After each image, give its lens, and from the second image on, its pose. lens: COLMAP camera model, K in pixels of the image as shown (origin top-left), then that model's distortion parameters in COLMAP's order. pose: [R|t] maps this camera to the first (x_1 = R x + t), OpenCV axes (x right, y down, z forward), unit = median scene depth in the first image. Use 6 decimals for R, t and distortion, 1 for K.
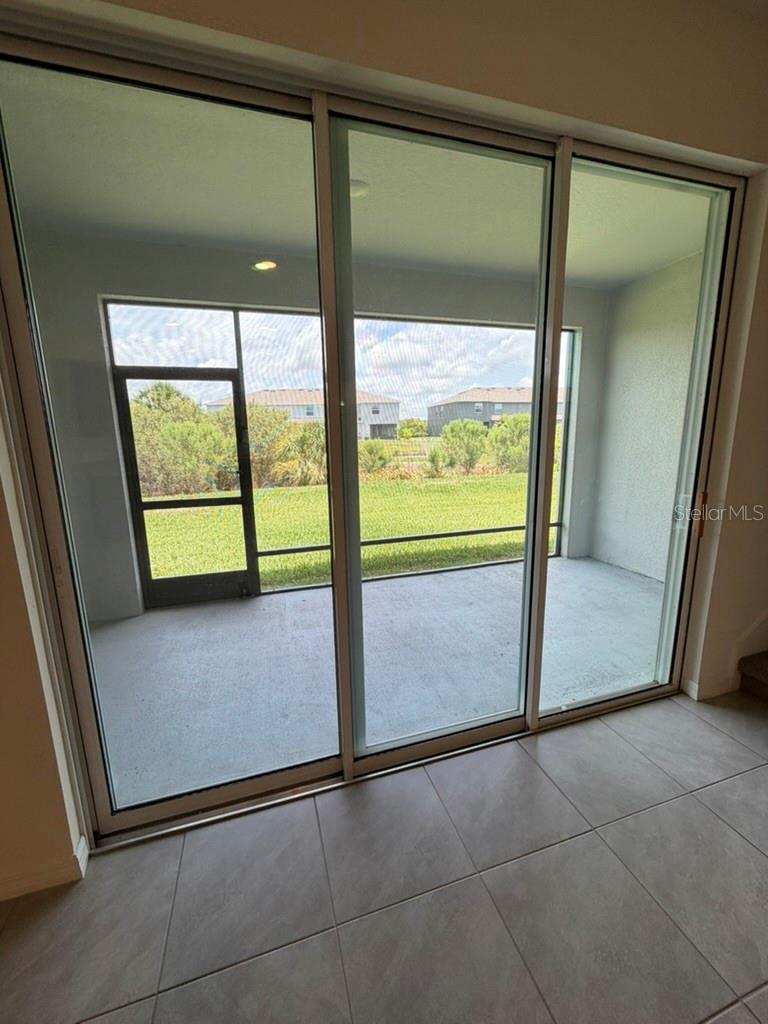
lens RADIAL K [[407.4, 0, 382.1], [0, 407.4, 508.4], [0, 0, 1]] dist [0.000997, 0.000178]
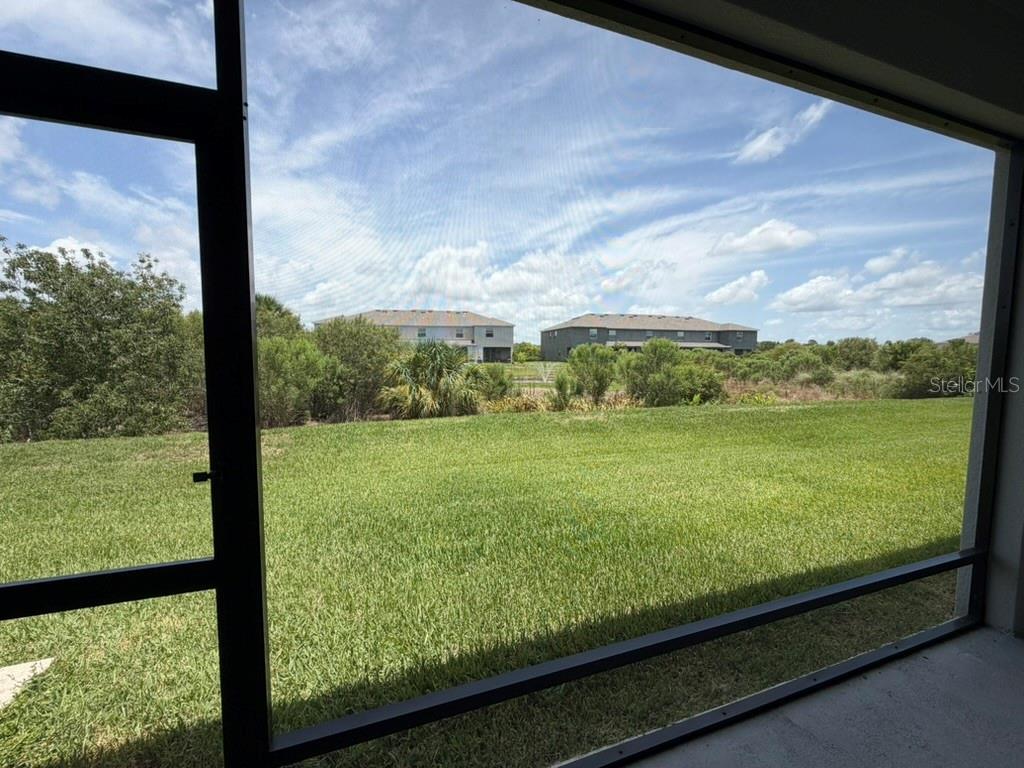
lens RADIAL K [[405.2, 0, 507.1], [0, 405.2, 394.8], [0, 0, 1]] dist [-0.000193, -0.000283]
pose [[0.999046, 0.019705, 0.038980, -0.029649], [-0.016163, 0.995885, -0.089178, -0.022332], [-0.040576, 0.088463, 0.995253, 0.132043]]
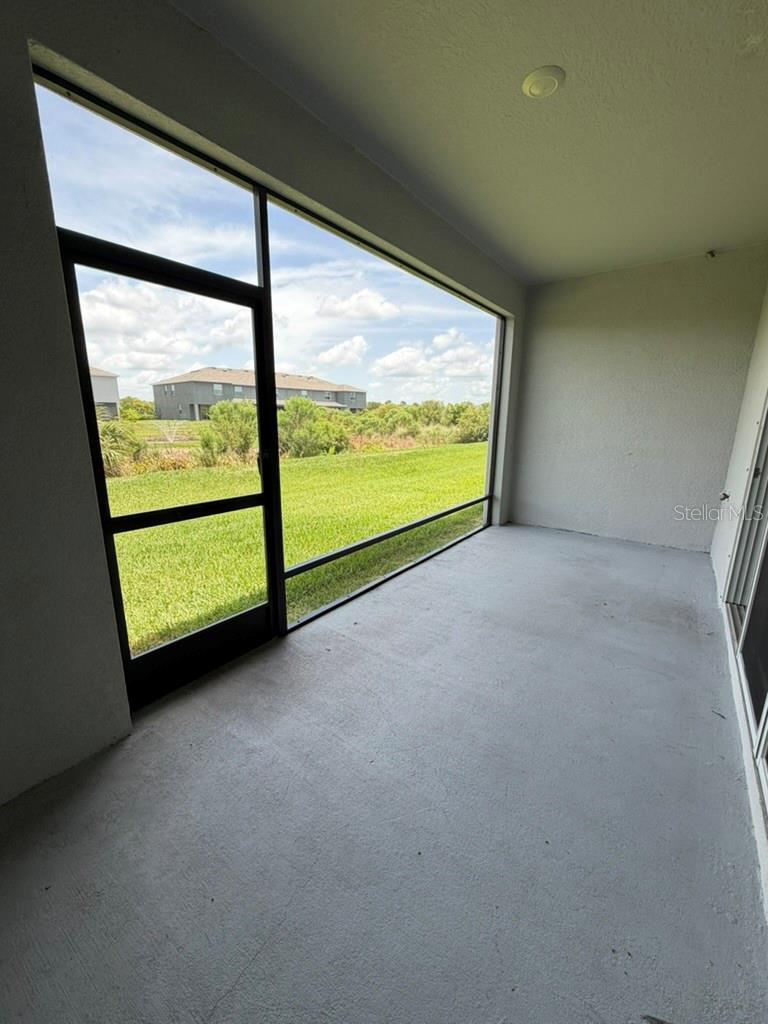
lens RADIAL K [[407.4, 0, 382.1], [0, 407.4, 508.4], [0, 0, 1]] dist [0.000997, 0.000178]
pose [[0.807542, -0.106110, 0.580187, -0.105870], [0.085583, 0.994354, 0.062736, -0.005392], [-0.583568, -0.001007, 0.812063, 0.066712]]
